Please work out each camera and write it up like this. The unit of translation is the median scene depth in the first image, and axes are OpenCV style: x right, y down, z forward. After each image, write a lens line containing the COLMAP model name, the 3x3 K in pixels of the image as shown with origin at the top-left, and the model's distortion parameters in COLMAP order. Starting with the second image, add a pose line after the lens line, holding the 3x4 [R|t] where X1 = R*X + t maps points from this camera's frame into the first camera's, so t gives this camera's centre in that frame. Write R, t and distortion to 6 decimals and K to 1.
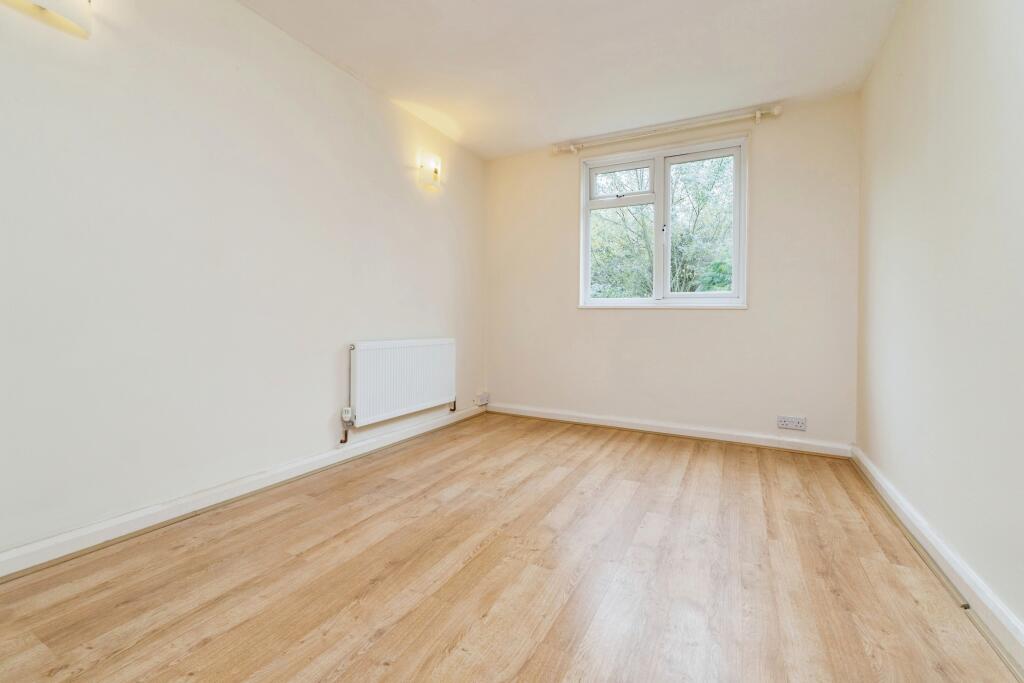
lens RADIAL K [[438.1, 0, 509.5], [0, 438.1, 317.0], [0, 0, 1]] dist [0.004865, 0.000249]
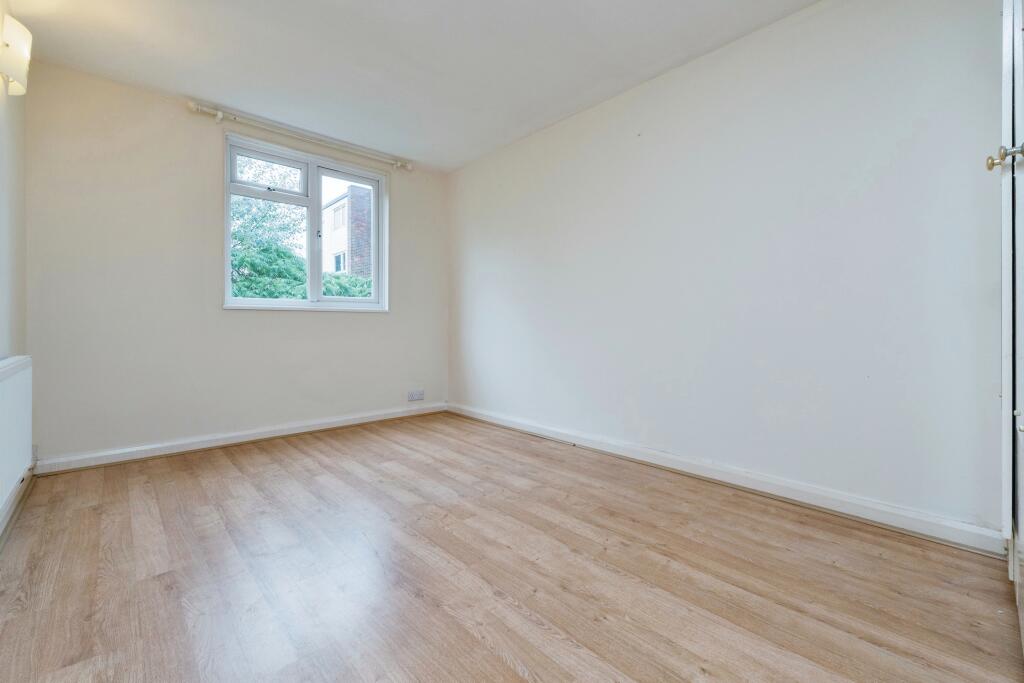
lens RADIAL K [[431.9, 0, 535.2], [0, 431.9, 315.7], [0, 0, 1]] dist [0.000635, -0.000019]
pose [[0.311469, 0.005688, 0.950239, -0.611968], [-0.004669, 0.999979, -0.004455, -0.007274], [-0.950245, -0.003049, 0.311489, 0.247351]]
